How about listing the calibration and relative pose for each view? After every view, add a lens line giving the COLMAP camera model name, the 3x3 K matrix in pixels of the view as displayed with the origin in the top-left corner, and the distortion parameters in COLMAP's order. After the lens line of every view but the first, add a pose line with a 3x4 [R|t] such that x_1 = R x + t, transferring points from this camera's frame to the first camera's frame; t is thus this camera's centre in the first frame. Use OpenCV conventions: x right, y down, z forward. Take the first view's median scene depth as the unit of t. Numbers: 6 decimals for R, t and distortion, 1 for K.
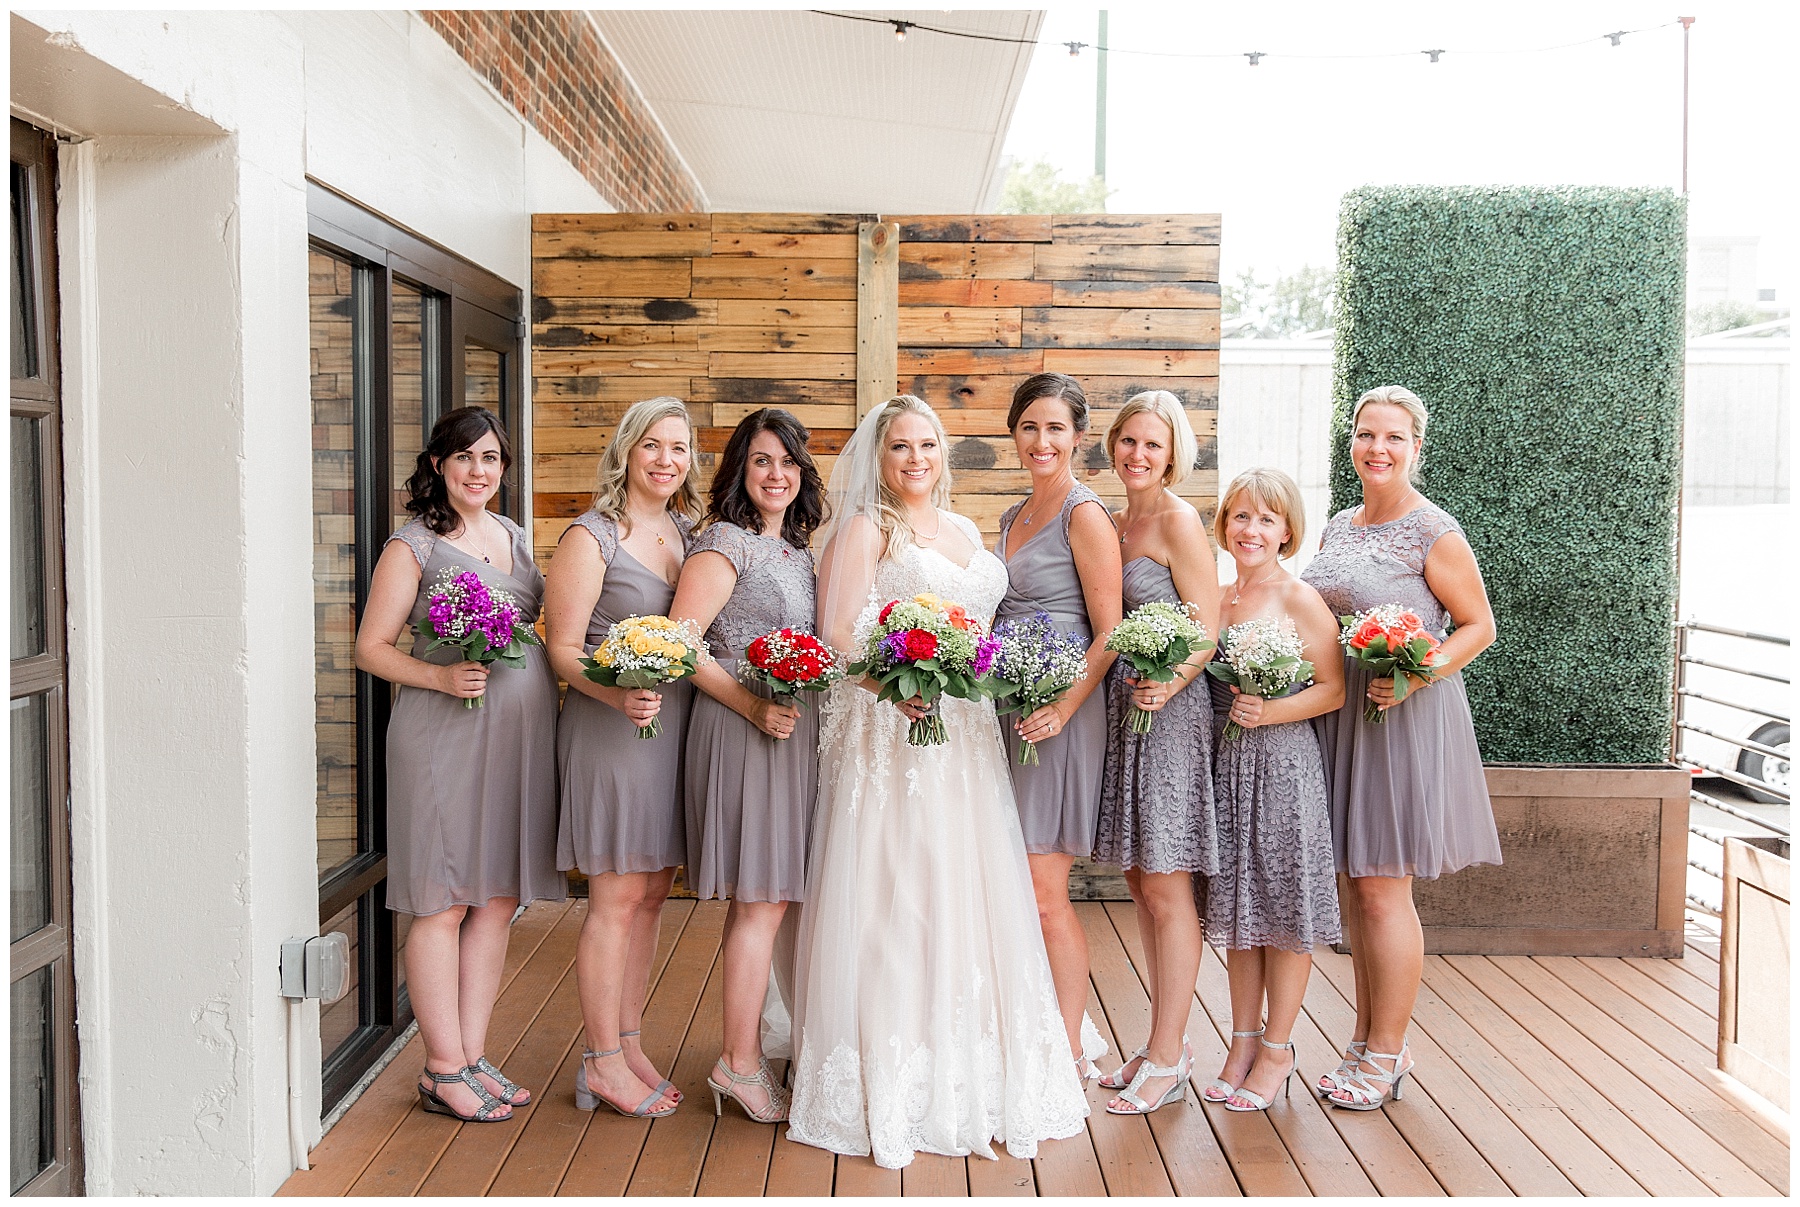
lens RADIAL K [[1899.6, 0, 900.0], [0, 1899.6, 603.5], [0, 0, 1]] dist [0.023518, -0.017168]
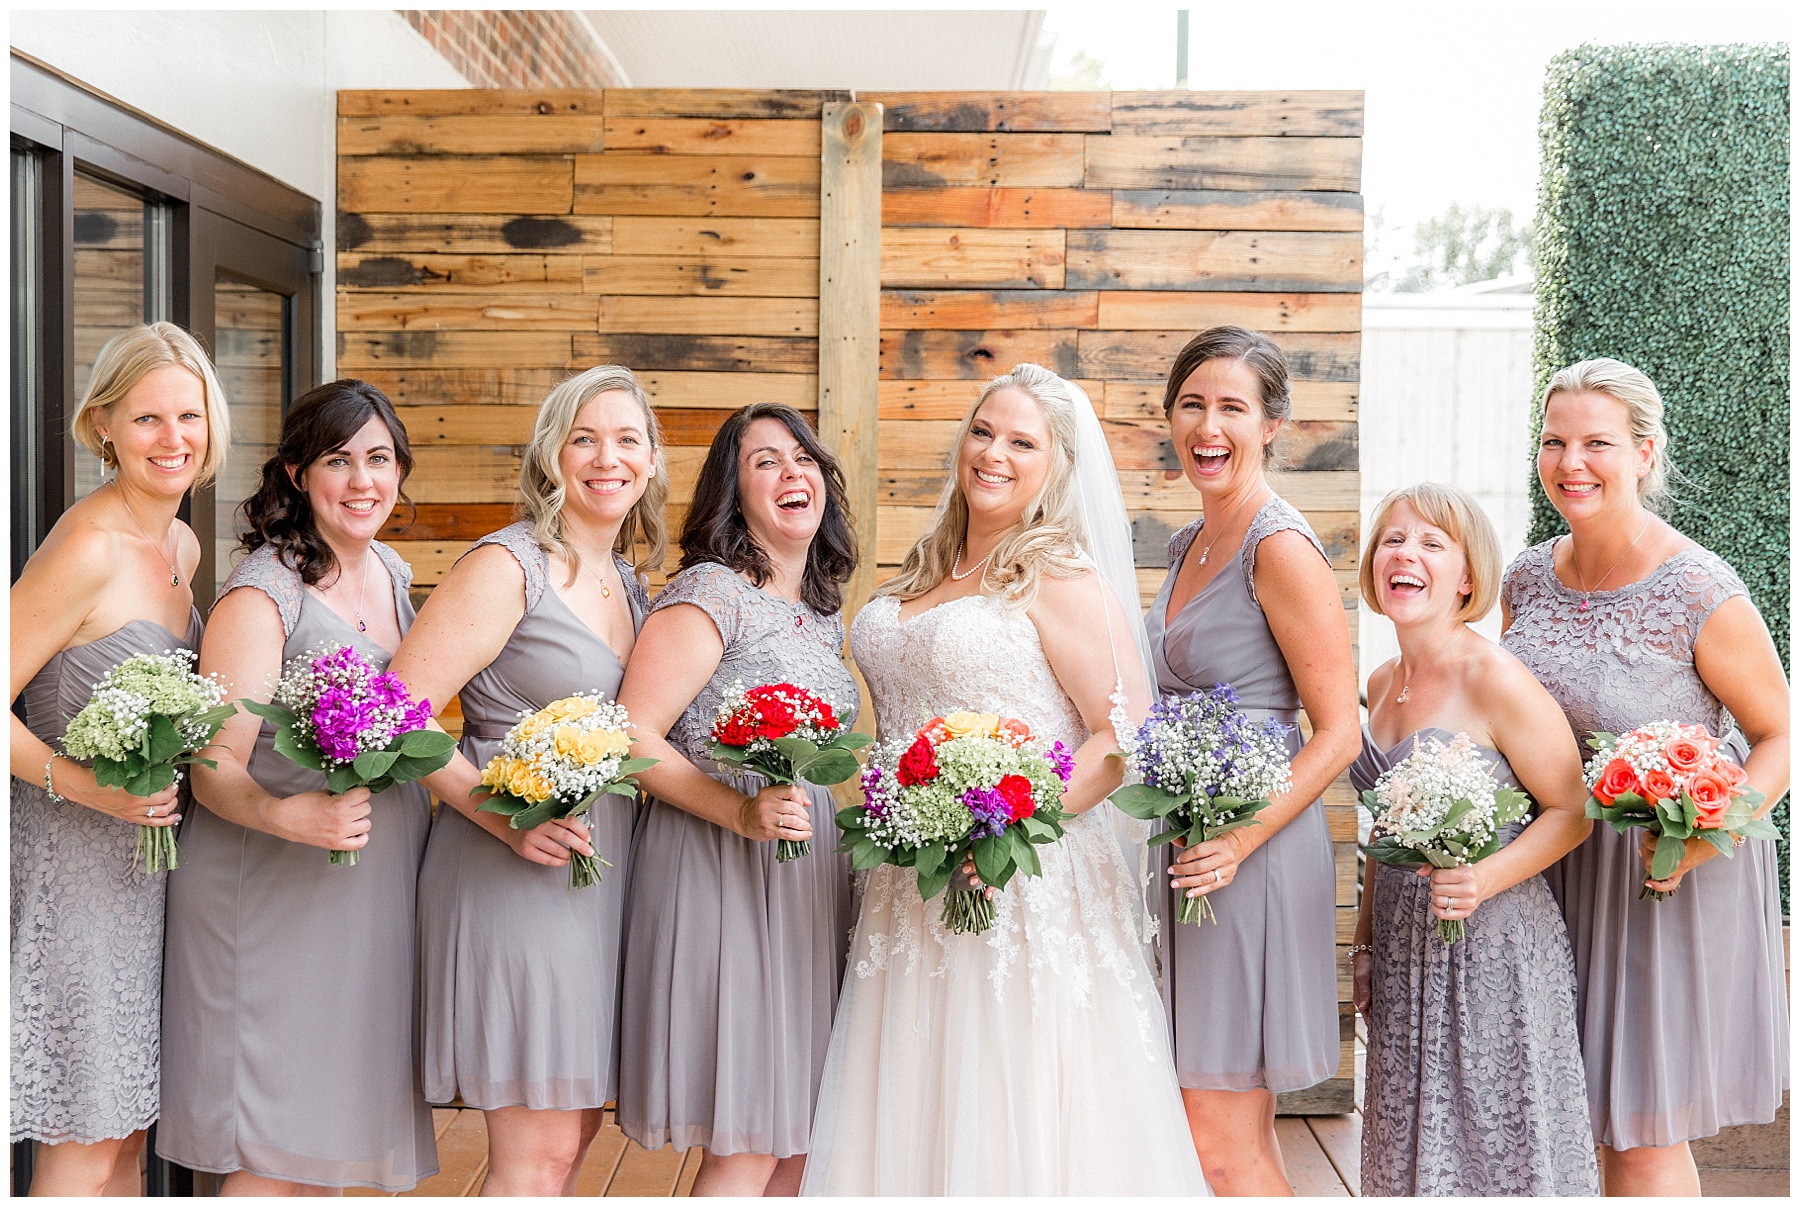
lens RADIAL K [[2592.1, 0, 861.6], [0, 2592.1, 621.4], [0, 0, 1]] dist [0.005629, 0.061142]
pose [[0.999930, 0.003047, -0.011437, 0.003003], [-0.003230, 0.999866, -0.016033, -0.002704], [0.011386, 0.016069, 0.999806, 0.088228]]
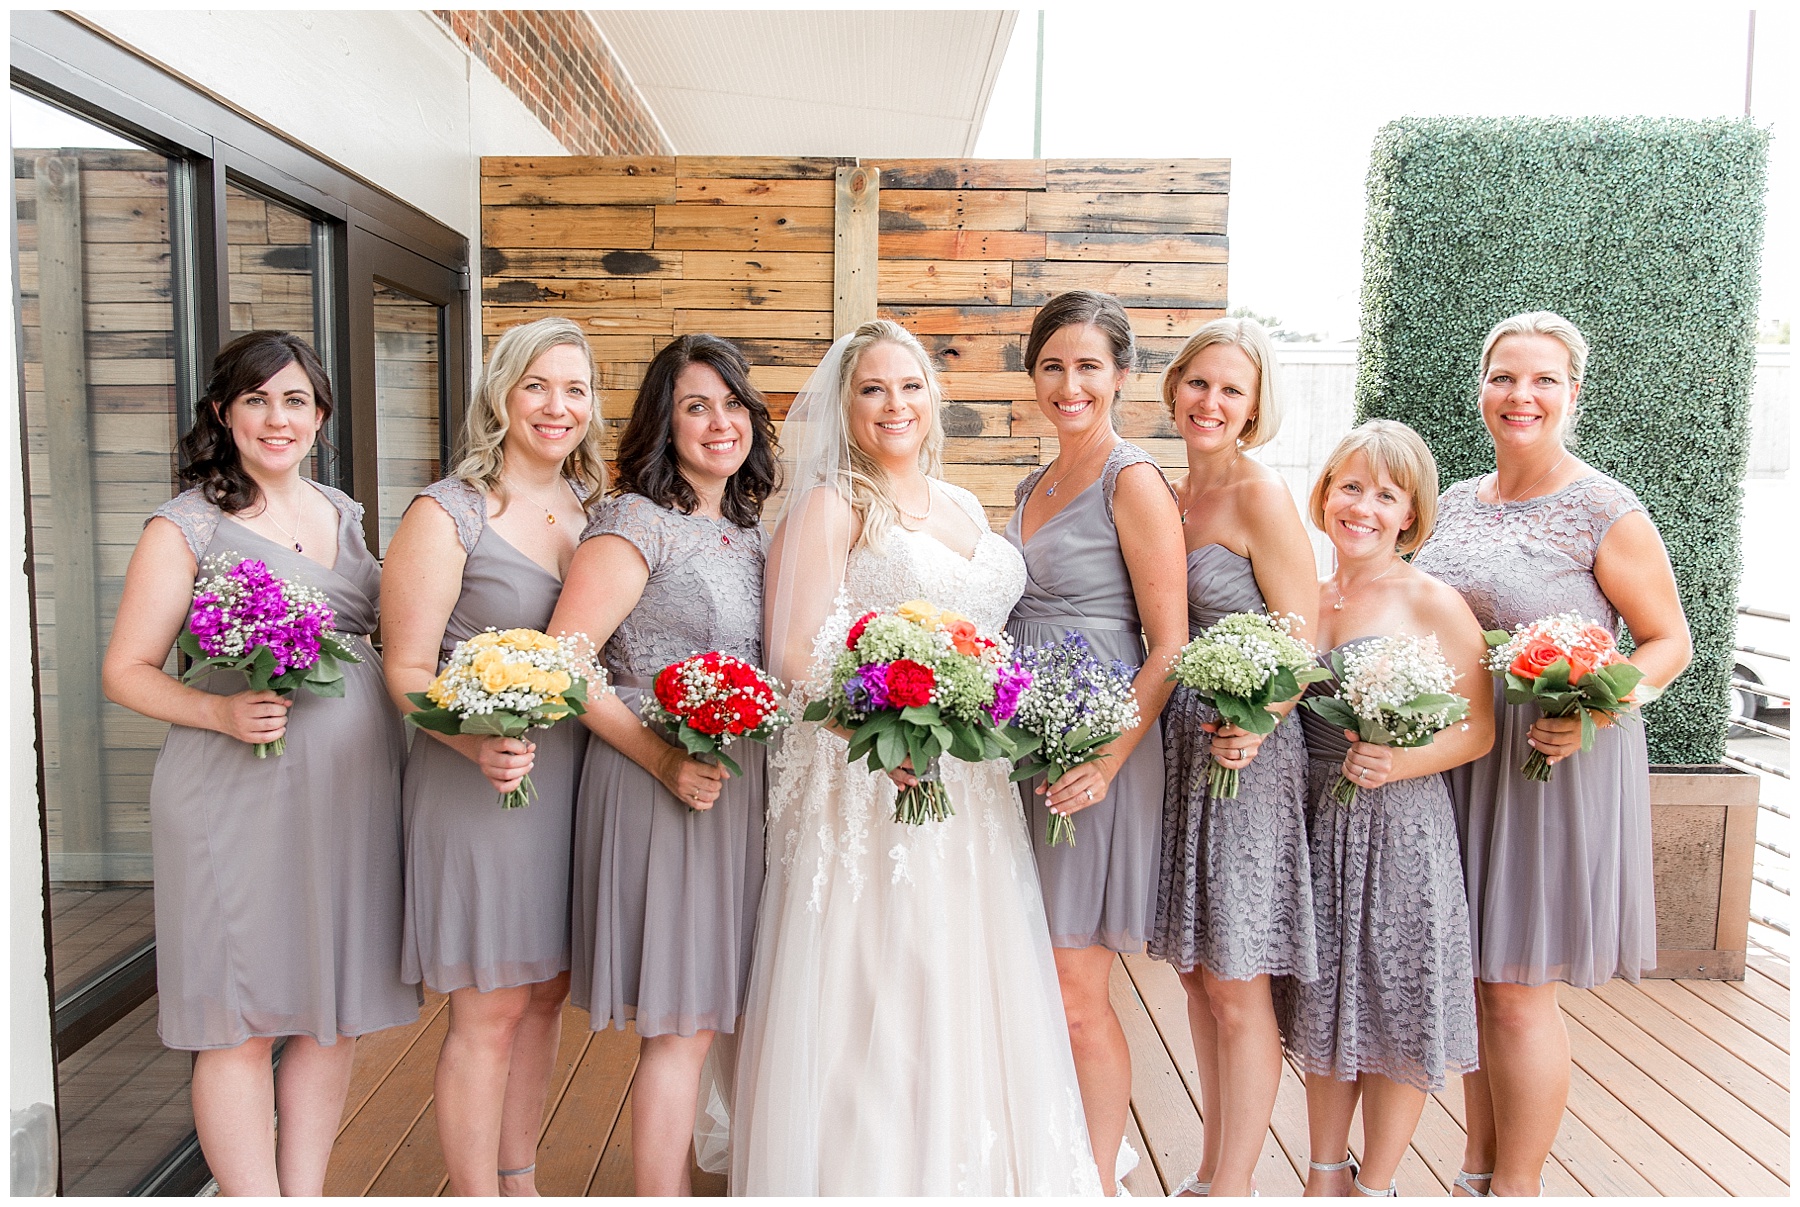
lens RADIAL K [[1414.8, 0, 882.3], [0, 1414.8, 601.7], [0, 0, 1]] dist [0.007366, -0.002441]
pose [[0.999988, 0.003646, 0.003157, -0.000579], [-0.003750, 0.999424, 0.033736, -0.013693], [-0.003032, -0.033747, 0.999426, 0.309054]]
